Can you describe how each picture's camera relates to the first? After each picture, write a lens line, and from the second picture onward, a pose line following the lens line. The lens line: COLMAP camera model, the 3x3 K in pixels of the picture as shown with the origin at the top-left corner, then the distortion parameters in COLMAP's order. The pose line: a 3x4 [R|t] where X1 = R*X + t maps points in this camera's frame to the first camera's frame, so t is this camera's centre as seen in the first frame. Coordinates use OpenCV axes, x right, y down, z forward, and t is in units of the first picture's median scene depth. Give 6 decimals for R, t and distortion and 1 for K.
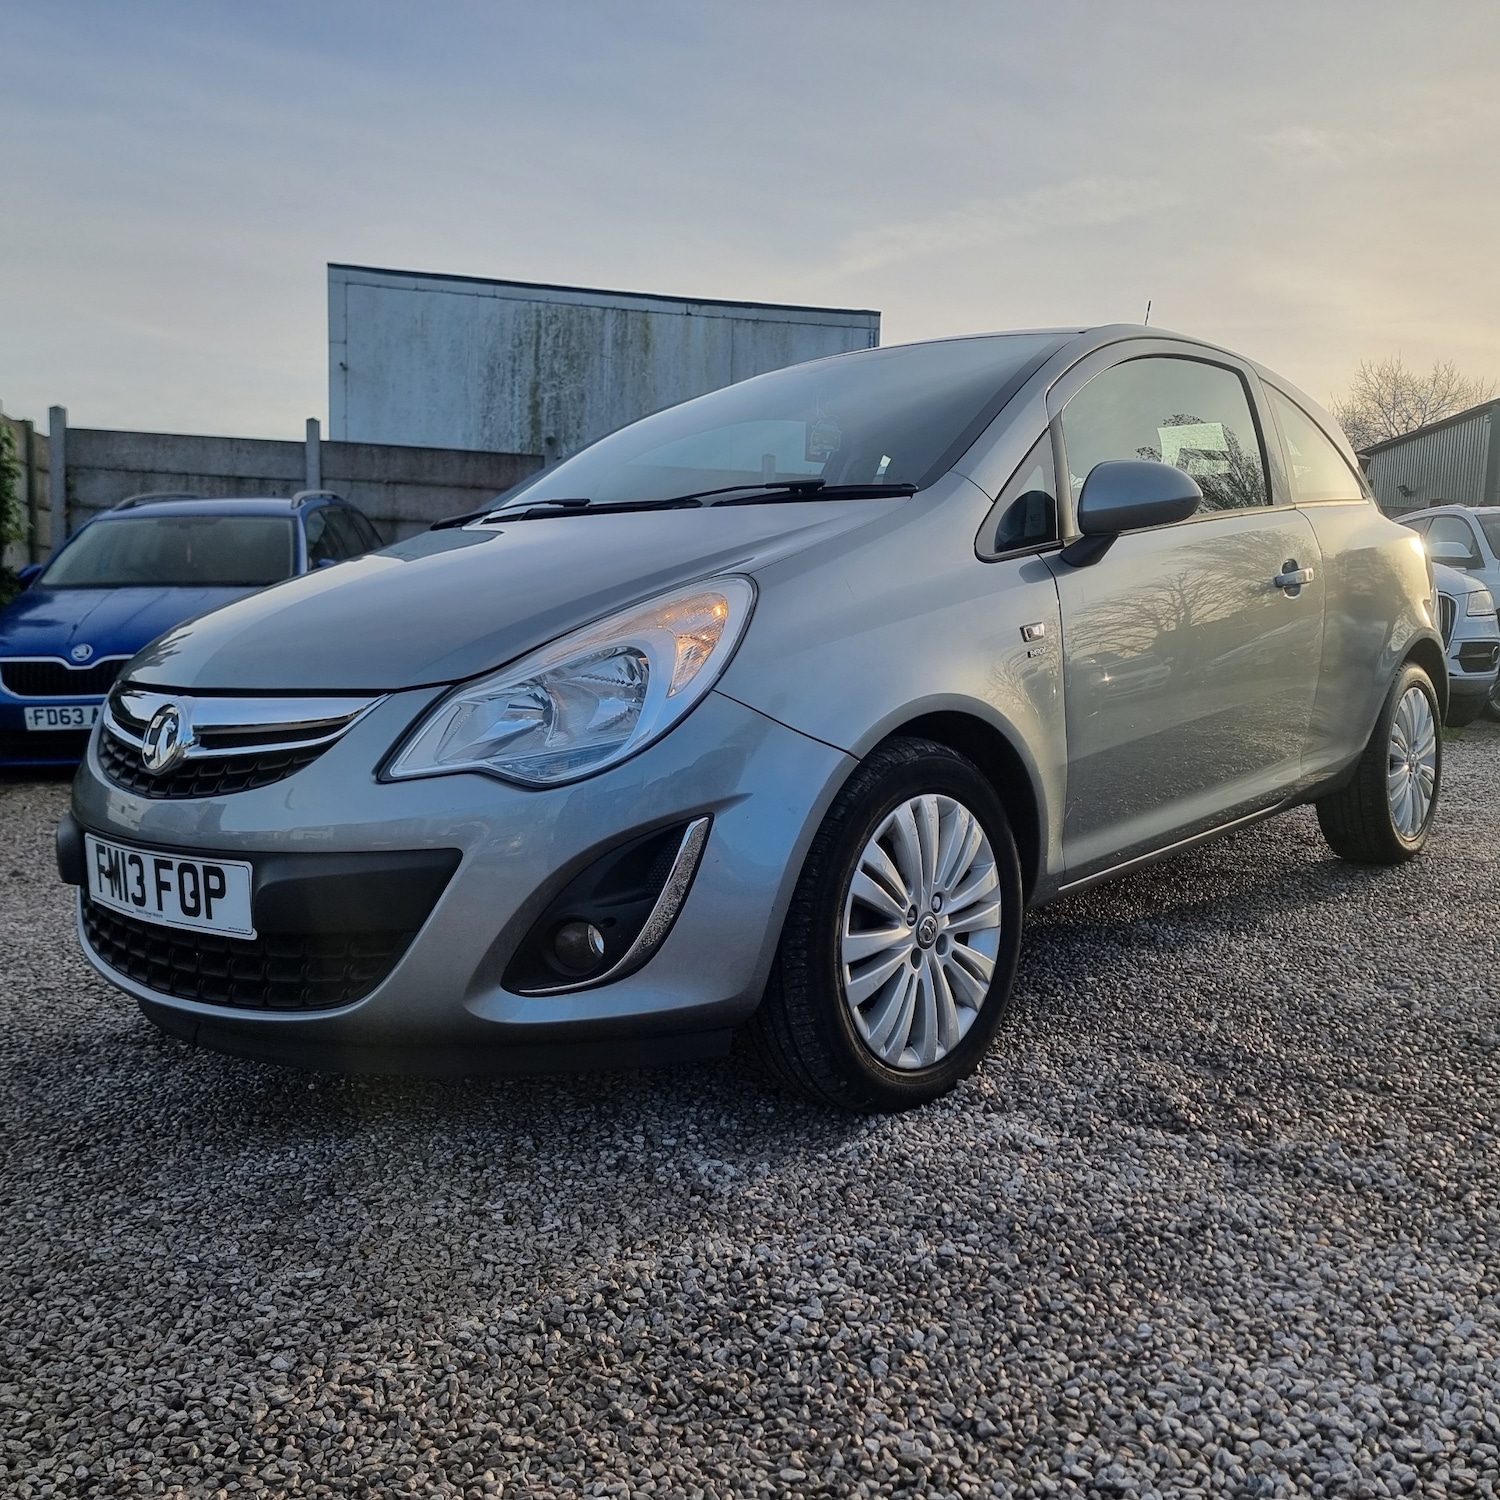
lens RADIAL K [[1344.9, 0, 760.5], [0, 1344.9, 755.6], [0, 0, 1]] dist [0.061088, -0.039158]
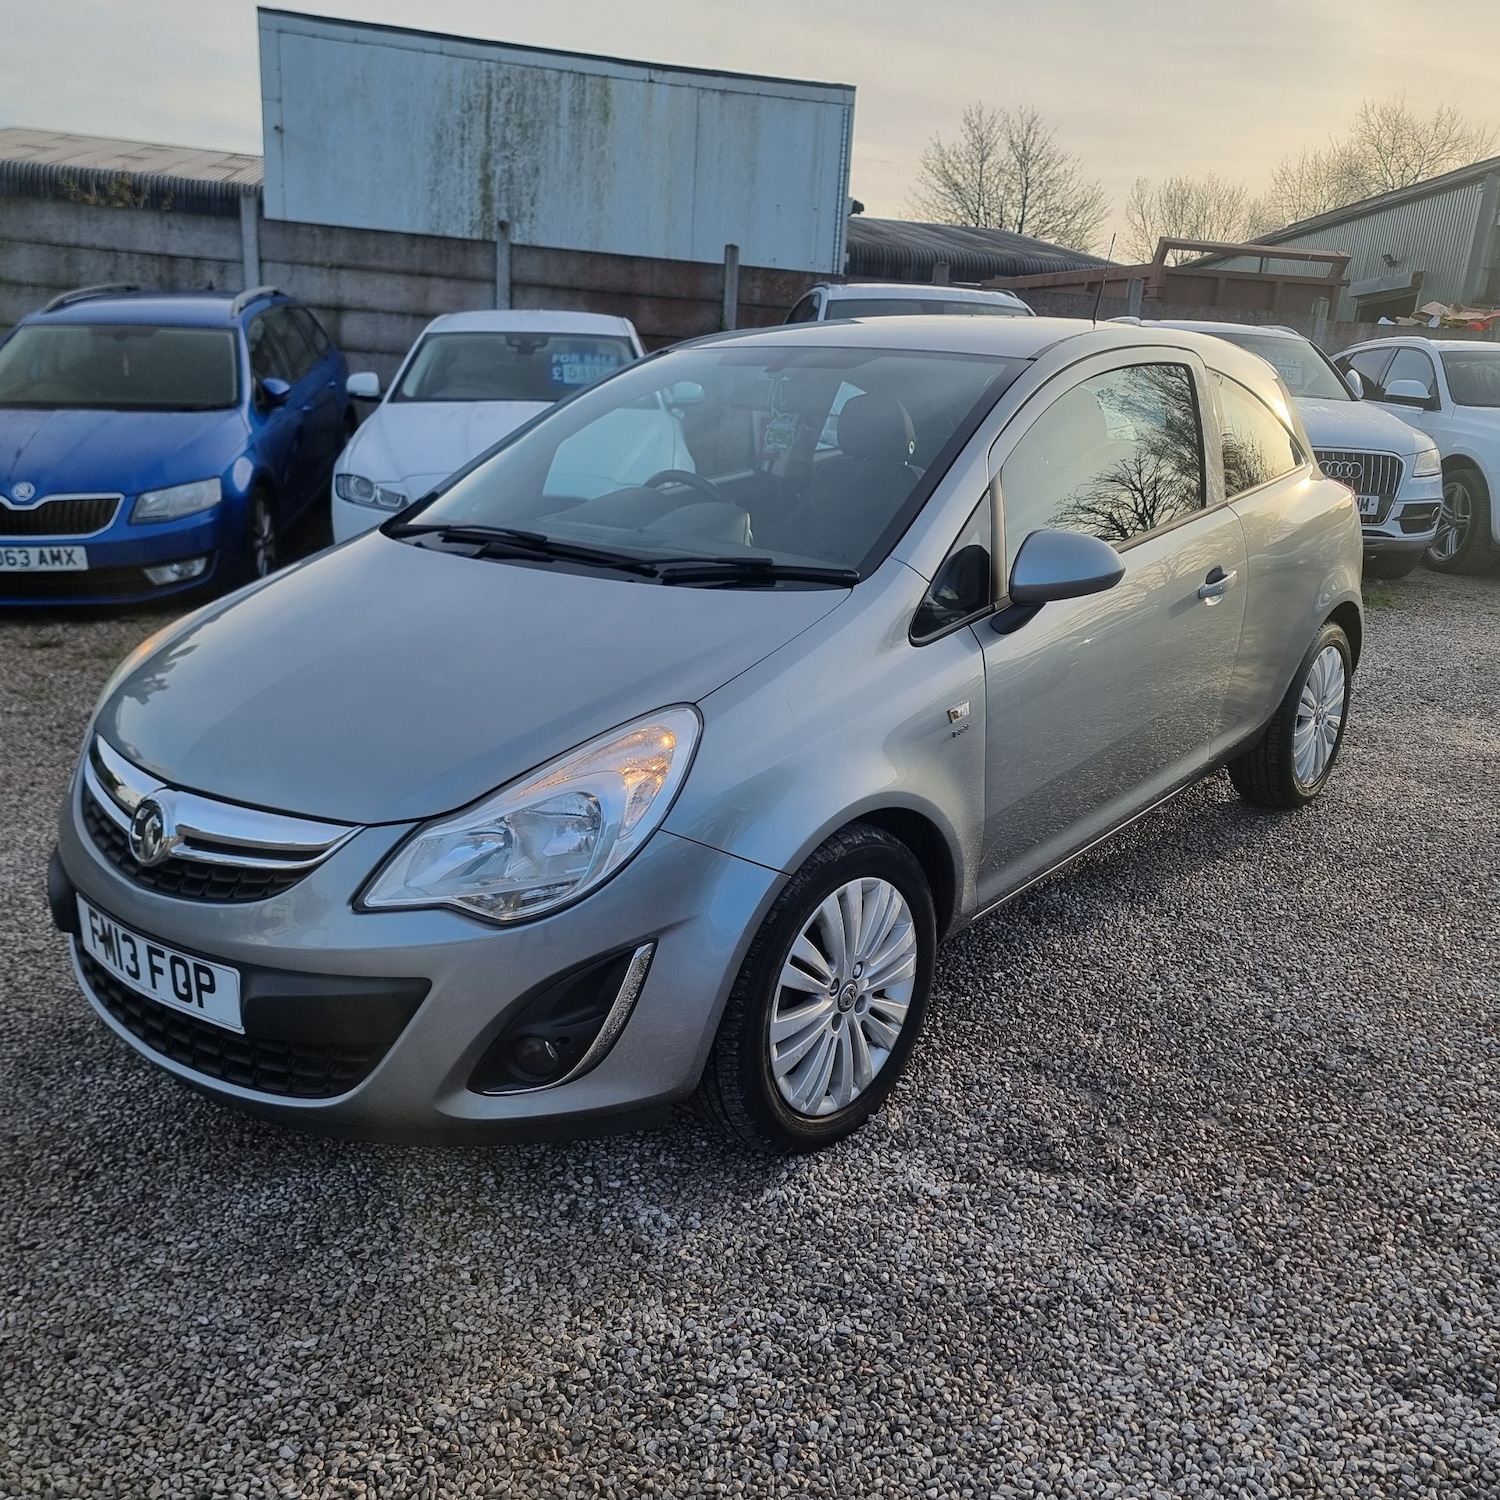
lens RADIAL K [[1344.9, 0, 774.5], [0, 1344.9, 749.2], [0, 0, 1]] dist [0.061088, -0.039158]
pose [[0.998674, 0.025025, 0.044999, 0.007393], [-0.032669, 0.983472, 0.178088, -0.291508], [-0.039799, -0.179321, 0.982985, -0.073255]]
